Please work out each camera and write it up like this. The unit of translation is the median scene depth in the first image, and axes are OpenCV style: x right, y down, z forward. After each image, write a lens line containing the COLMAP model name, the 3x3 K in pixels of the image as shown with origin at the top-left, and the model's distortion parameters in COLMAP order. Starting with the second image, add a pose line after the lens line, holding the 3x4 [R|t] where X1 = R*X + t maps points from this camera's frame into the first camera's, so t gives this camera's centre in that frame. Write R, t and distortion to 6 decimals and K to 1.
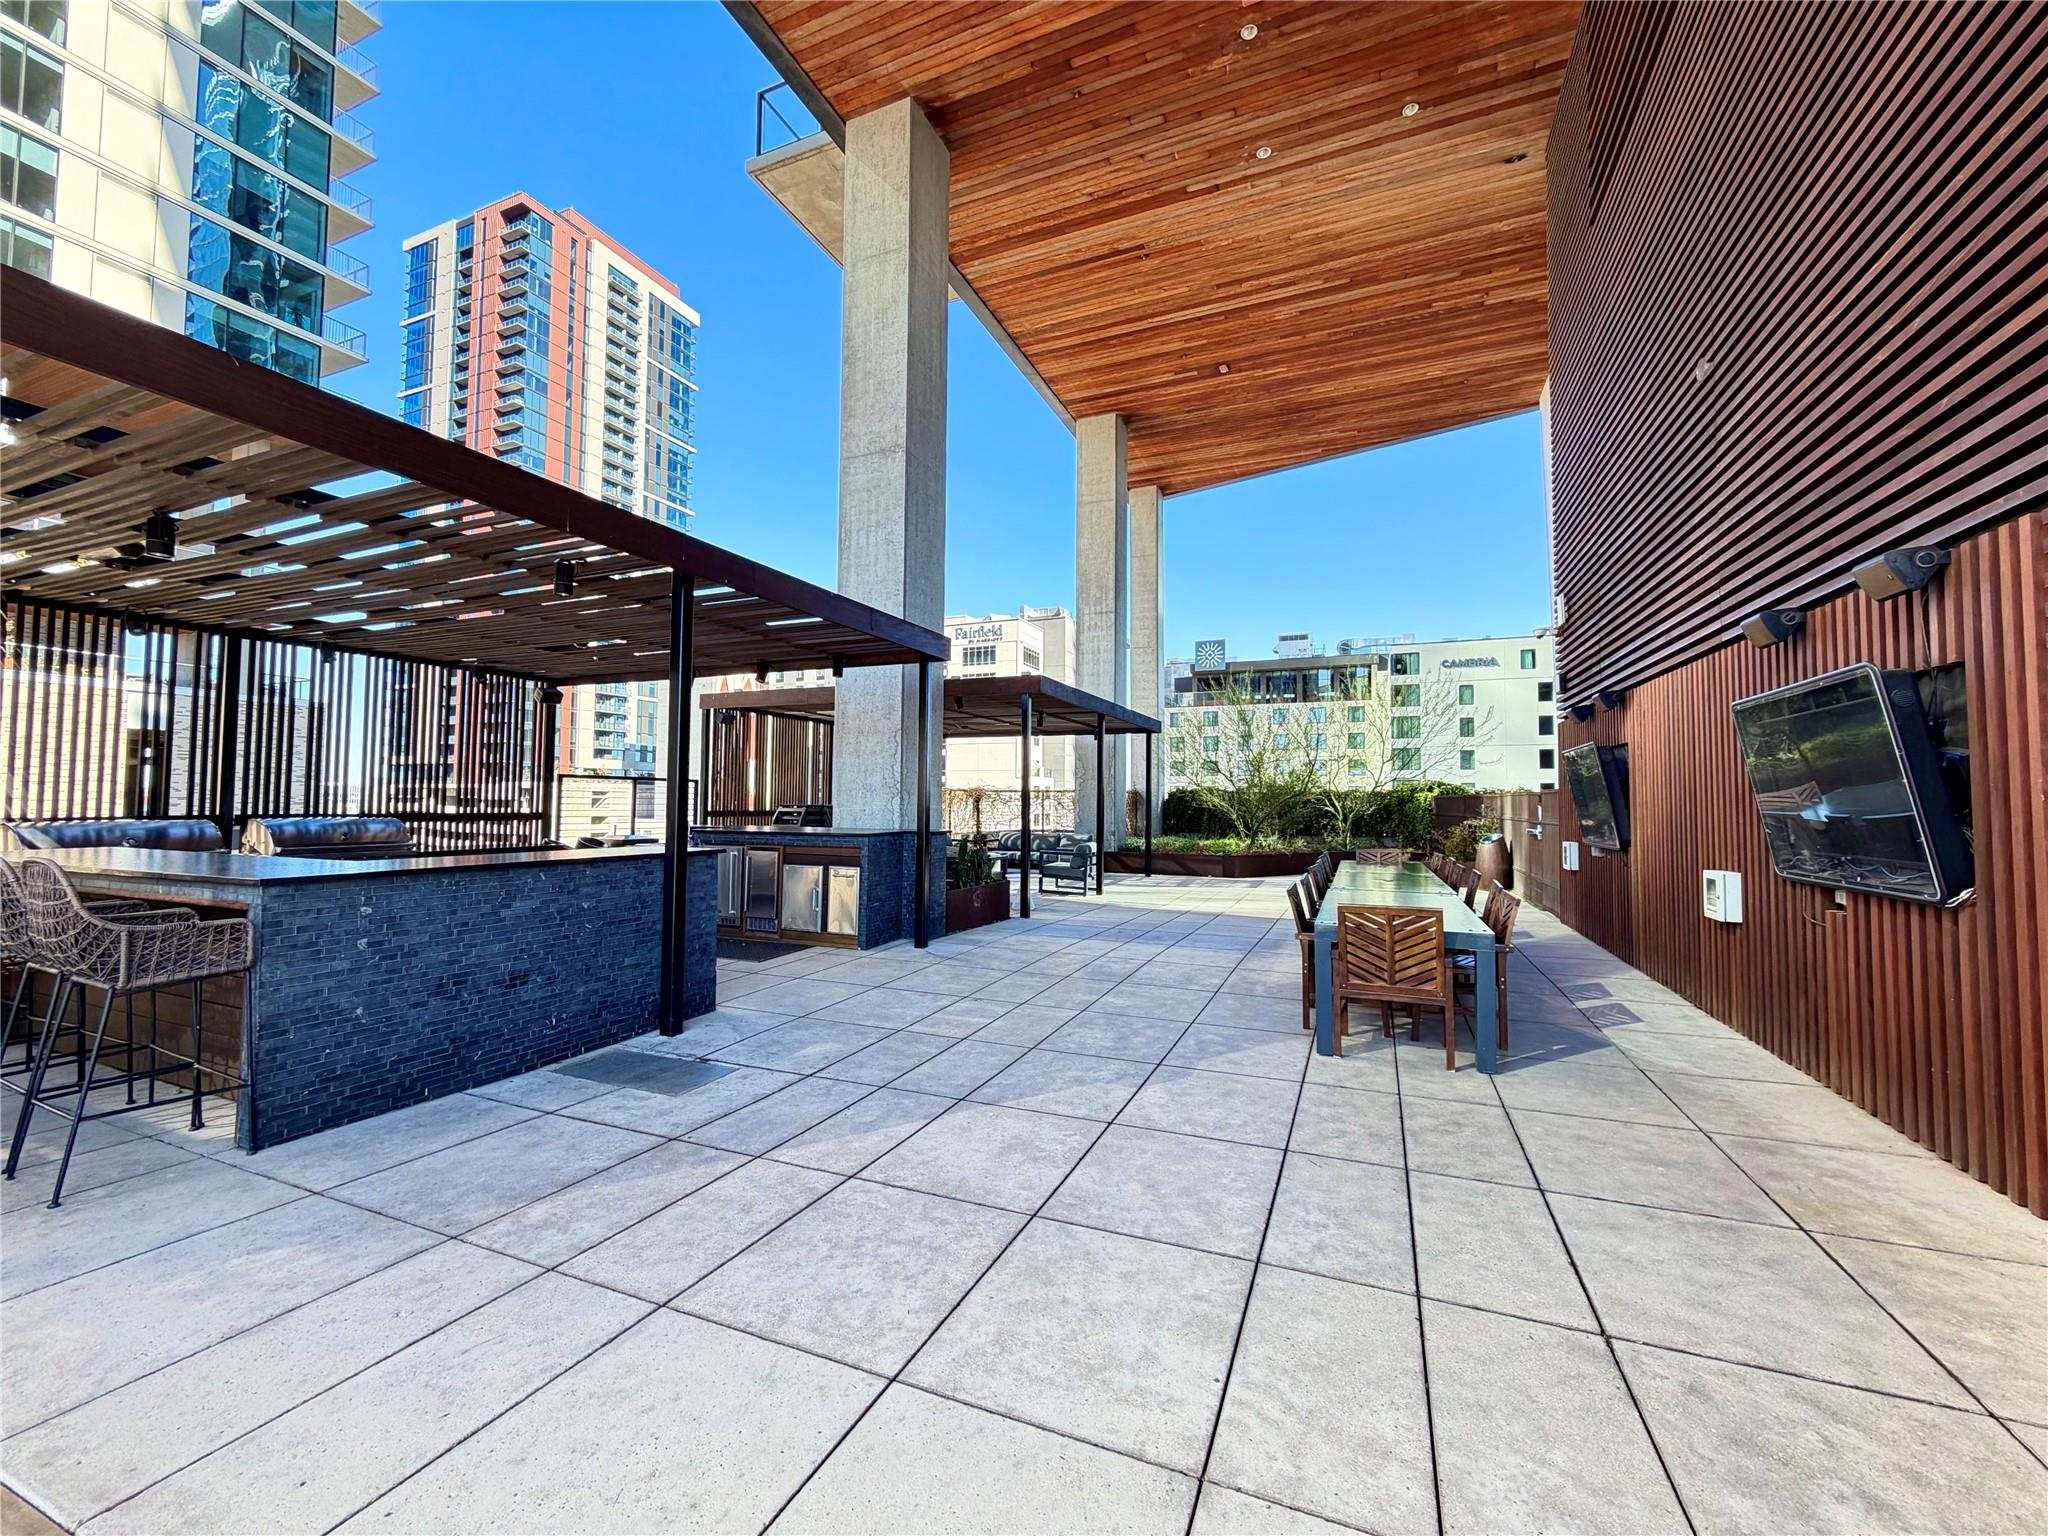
lens RADIAL K [[830.5, 0, 1024.0], [0, 830.5, 768.0], [0, 0, 1]] dist [-0.001295, 0.000022]
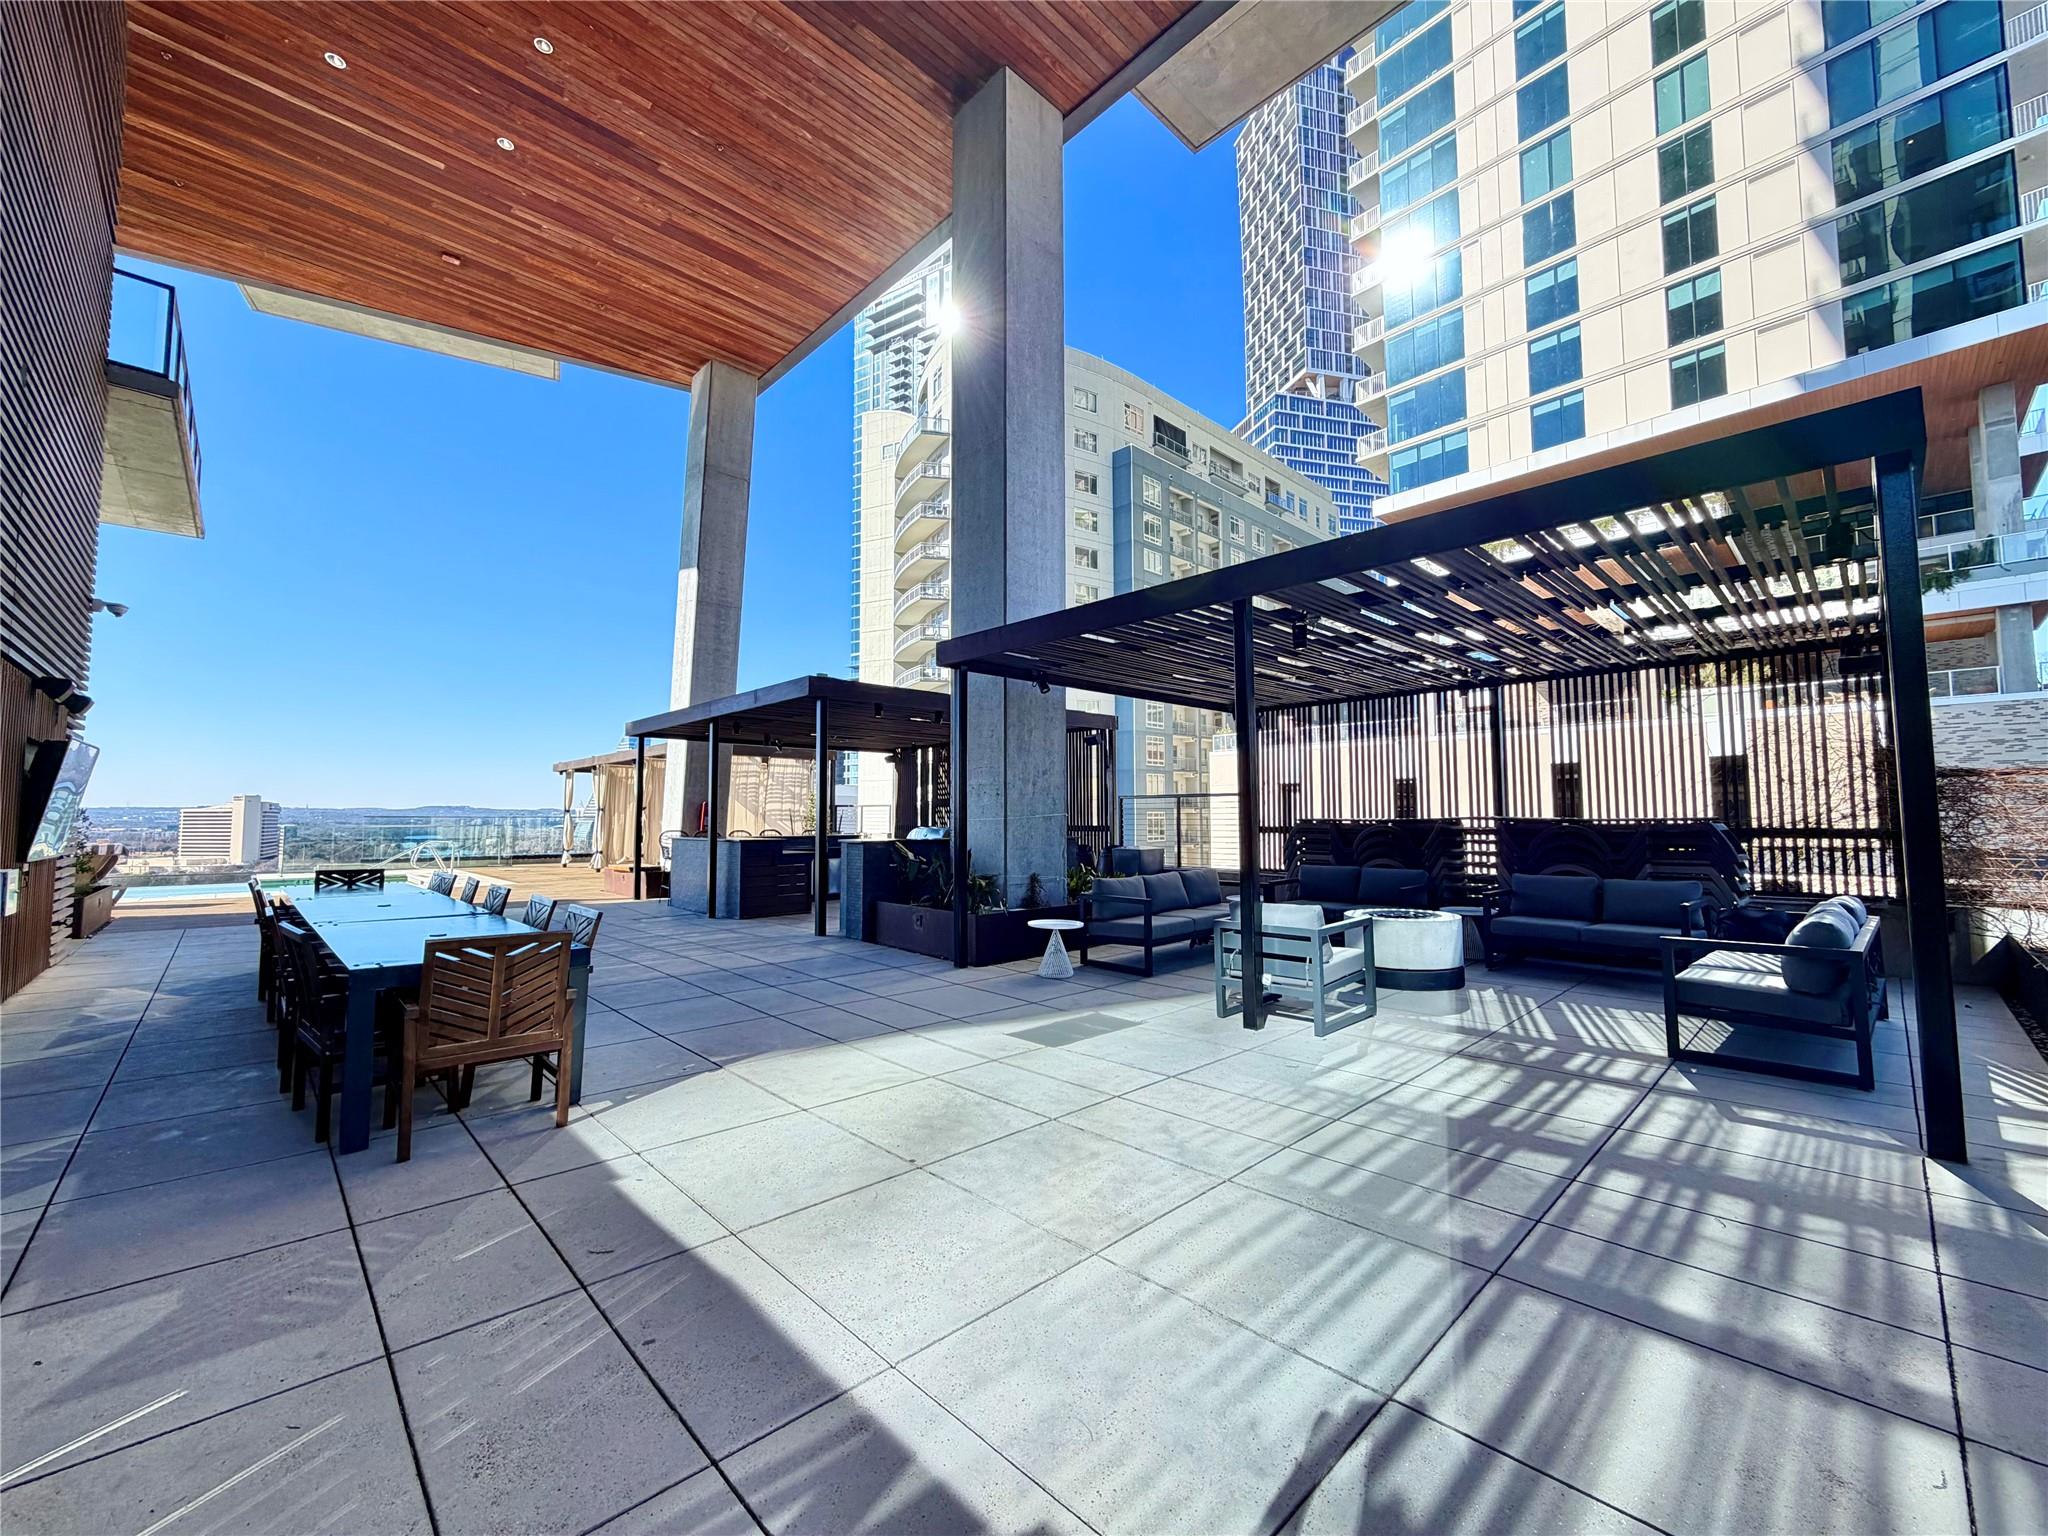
lens RADIAL K [[813.8, 0, 1020.4], [0, 813.8, 769.9], [0, 0, 1]] dist [-0.000844, -0.000245]
pose [[-0.399651, -0.064481, -0.914397, 0.601591], [0.038763, 0.995442, -0.087138, 0.062411], [0.915848, -0.070270, -0.395329, 1.234075]]
